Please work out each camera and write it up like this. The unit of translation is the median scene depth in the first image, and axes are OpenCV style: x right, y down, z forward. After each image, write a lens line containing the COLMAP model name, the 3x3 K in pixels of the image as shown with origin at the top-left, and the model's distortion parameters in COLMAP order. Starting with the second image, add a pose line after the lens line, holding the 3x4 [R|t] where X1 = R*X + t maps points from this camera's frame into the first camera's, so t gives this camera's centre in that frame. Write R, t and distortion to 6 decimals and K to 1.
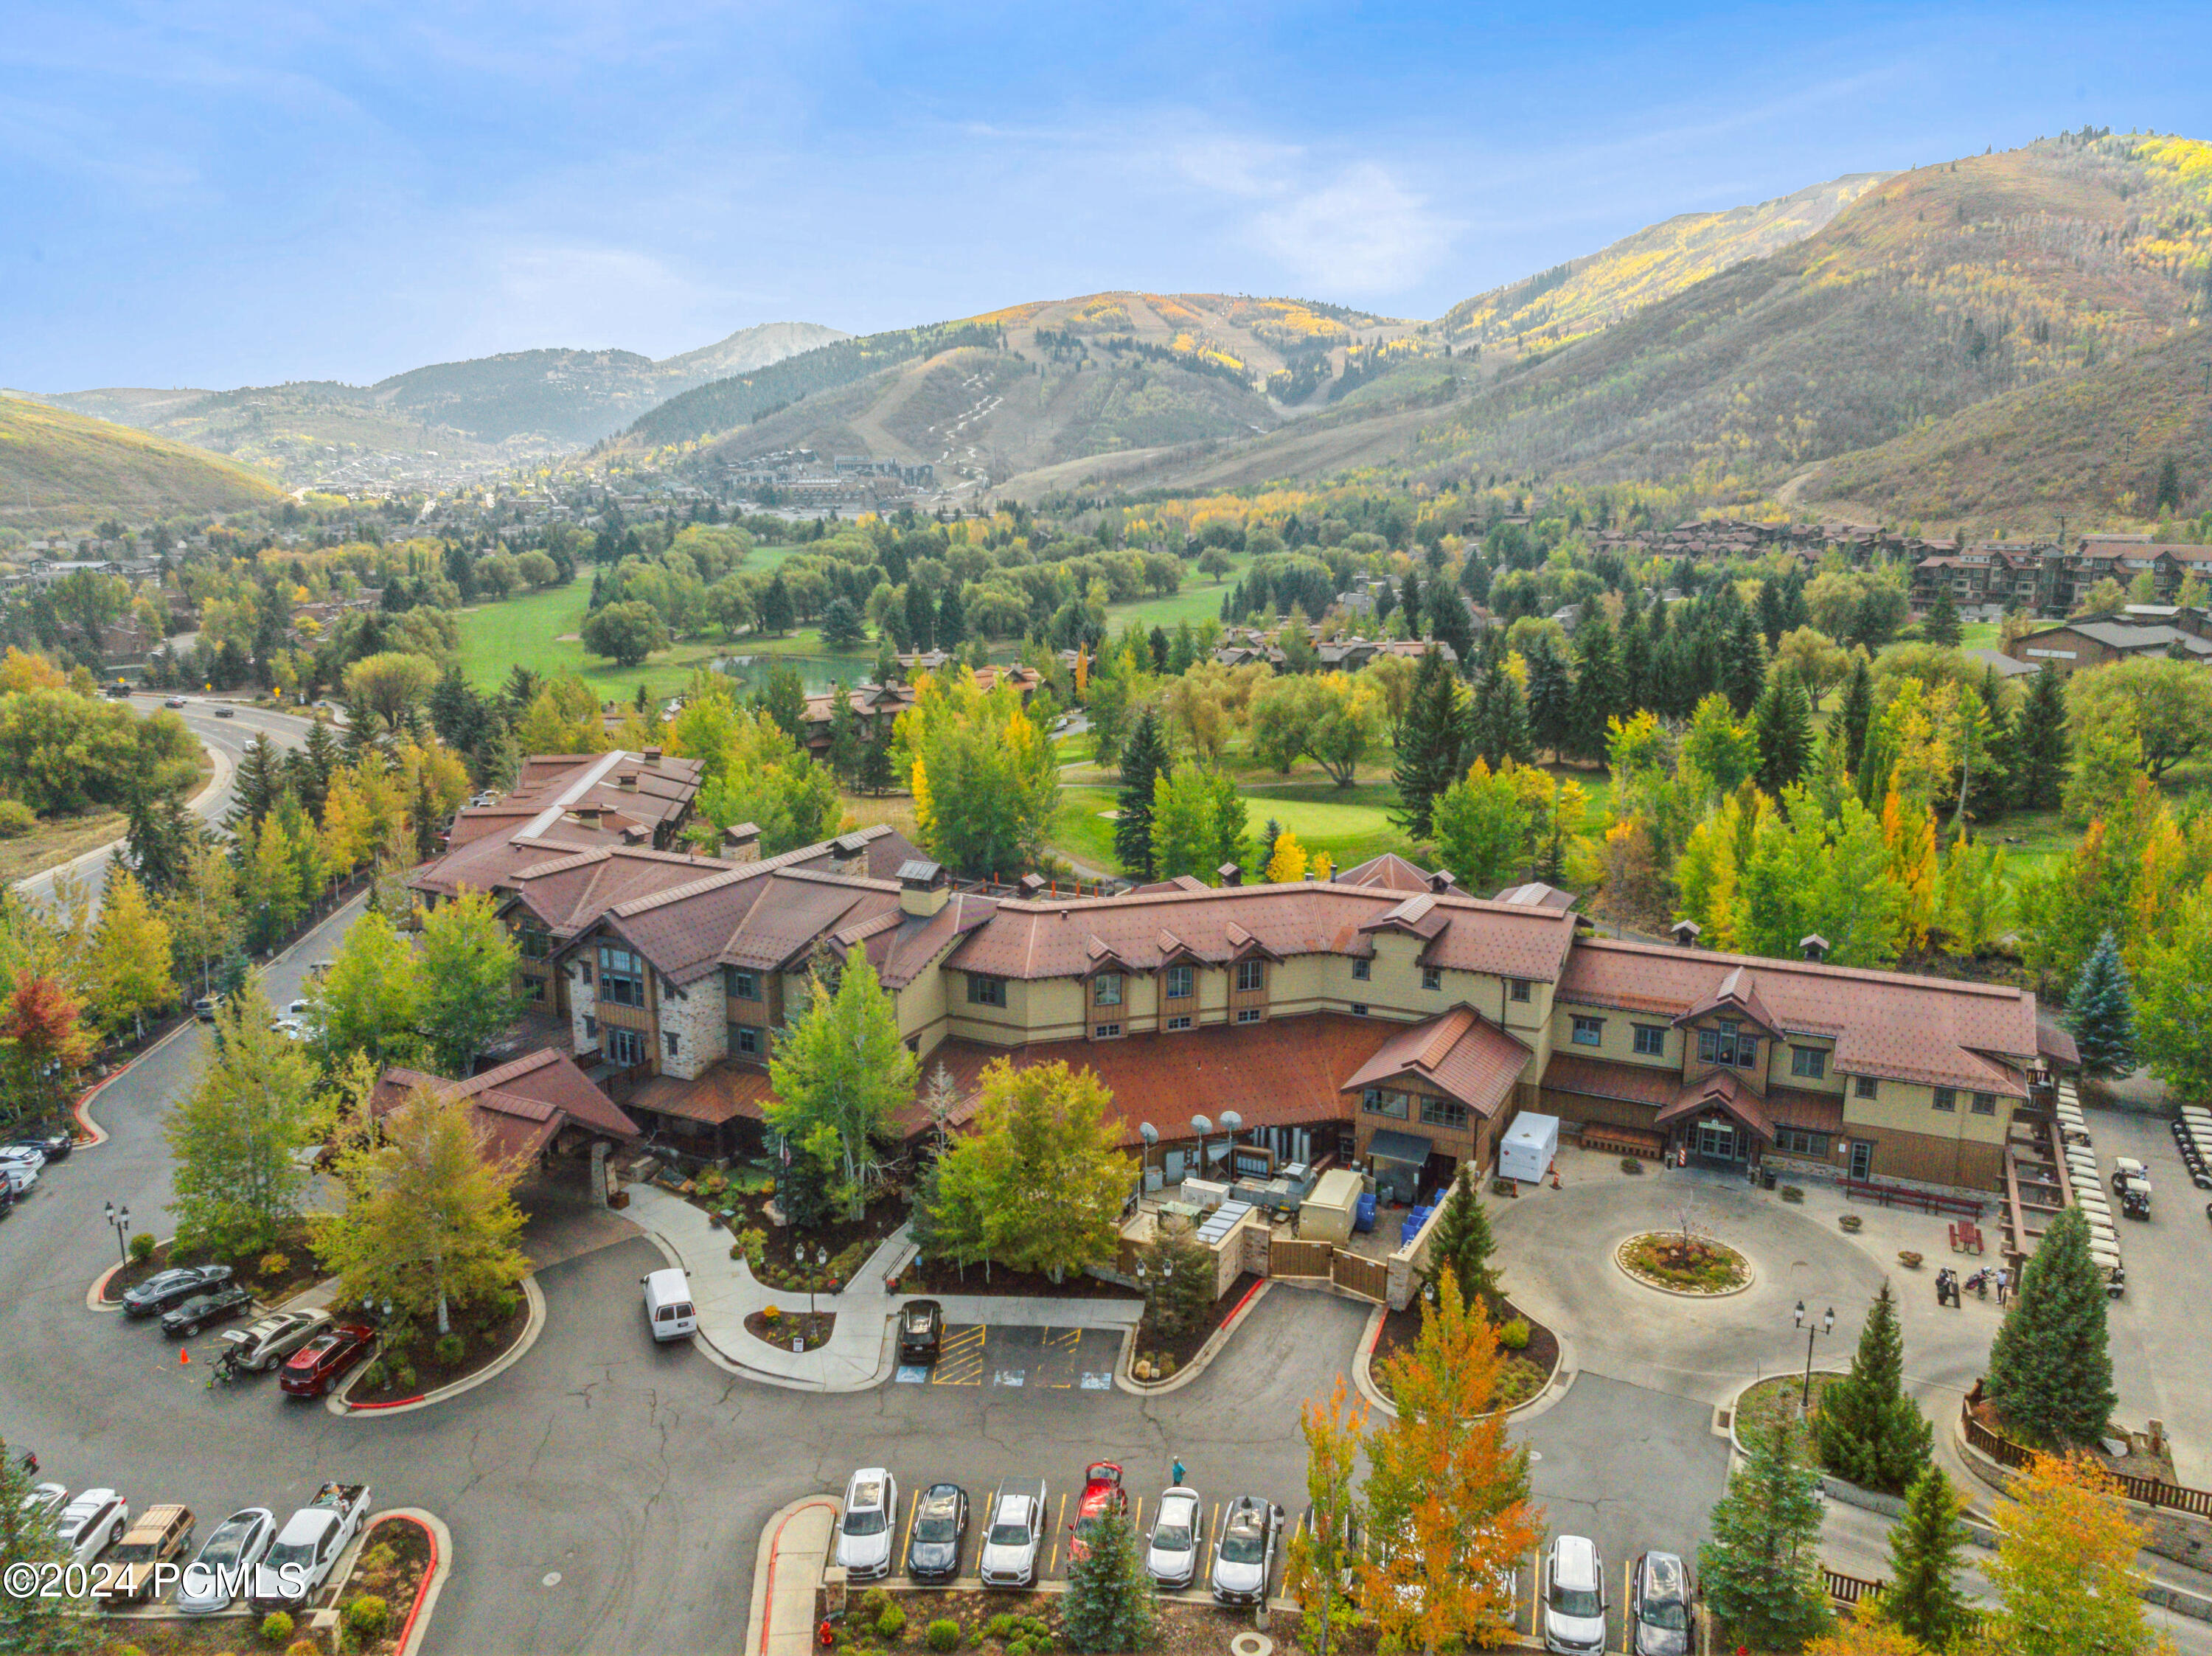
lens RADIAL K [[1547.6, 0, 1118.4], [0, 1547.6, 816.6], [0, 0, 1]] dist [-0.033544, -0.005851]
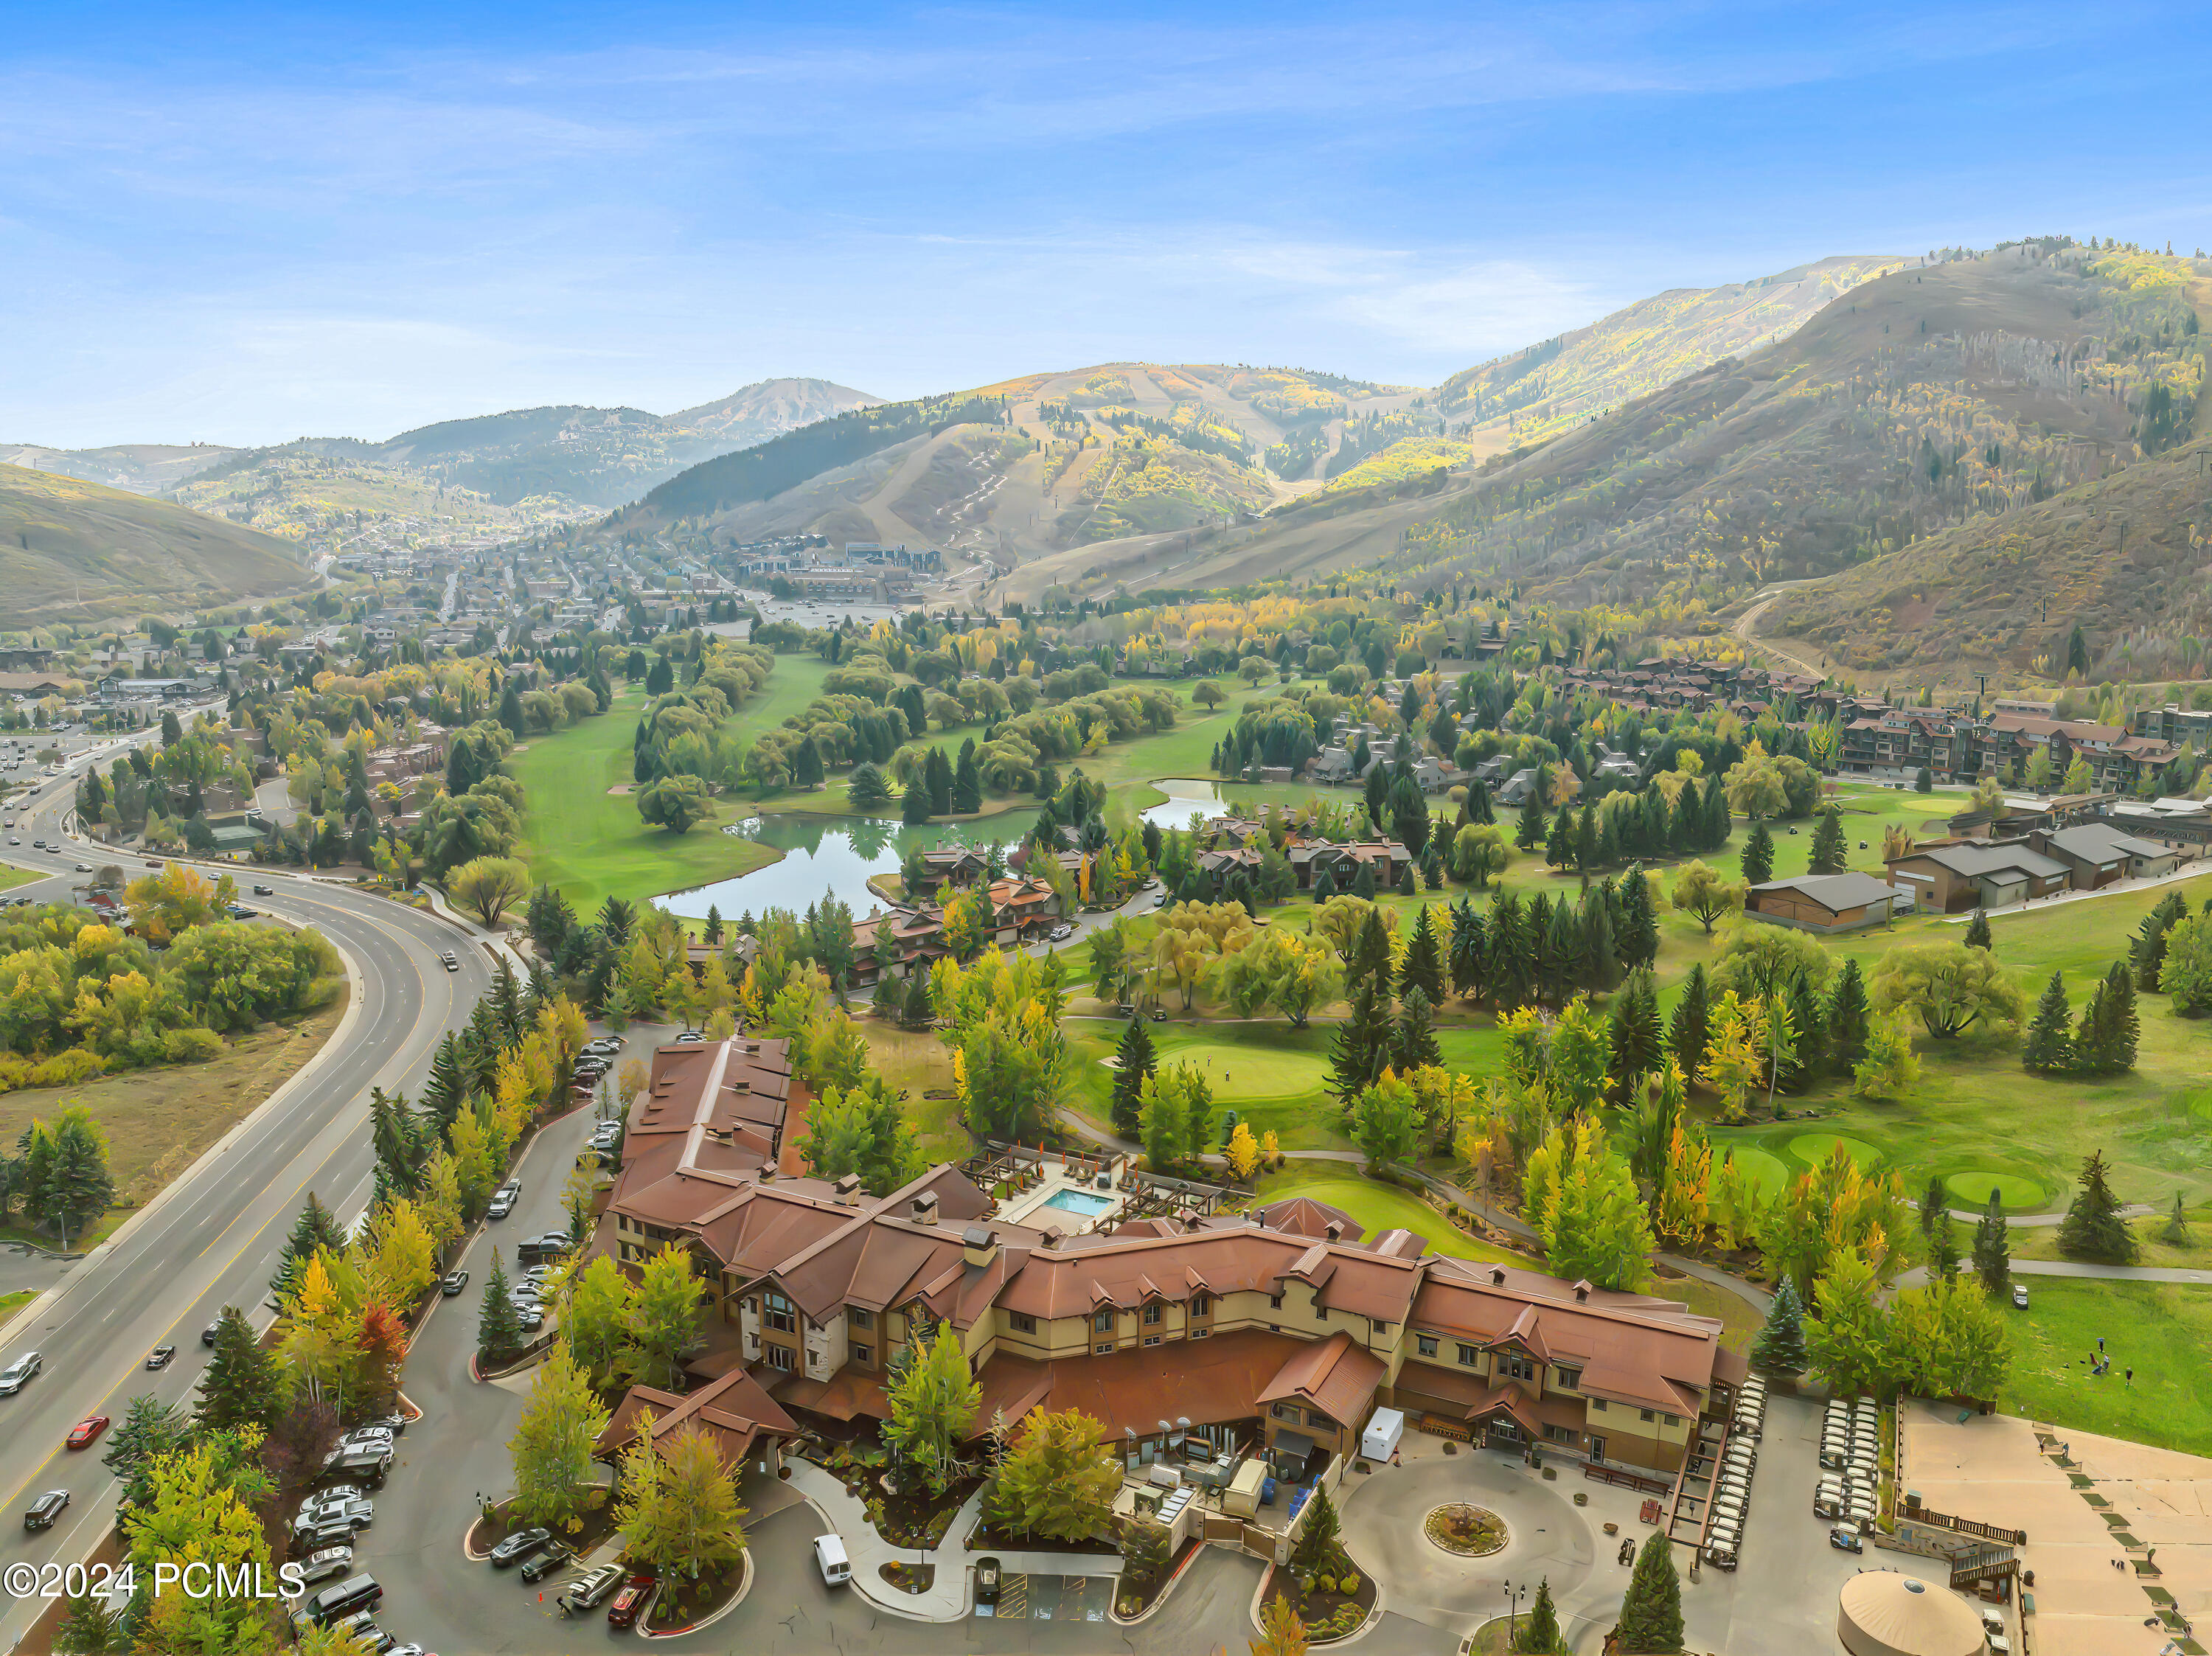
lens RADIAL K [[1541.6, 0, 1117.1], [0, 1541.6, 828.9], [0, 0, 1]] dist [-0.026071, -0.029680]
pose [[0.999990, 0.004278, -0.001143, 0.002965], [-0.004303, 0.999731, -0.022782, -0.180523], [0.001045, 0.022786, 0.999740, -0.270959]]
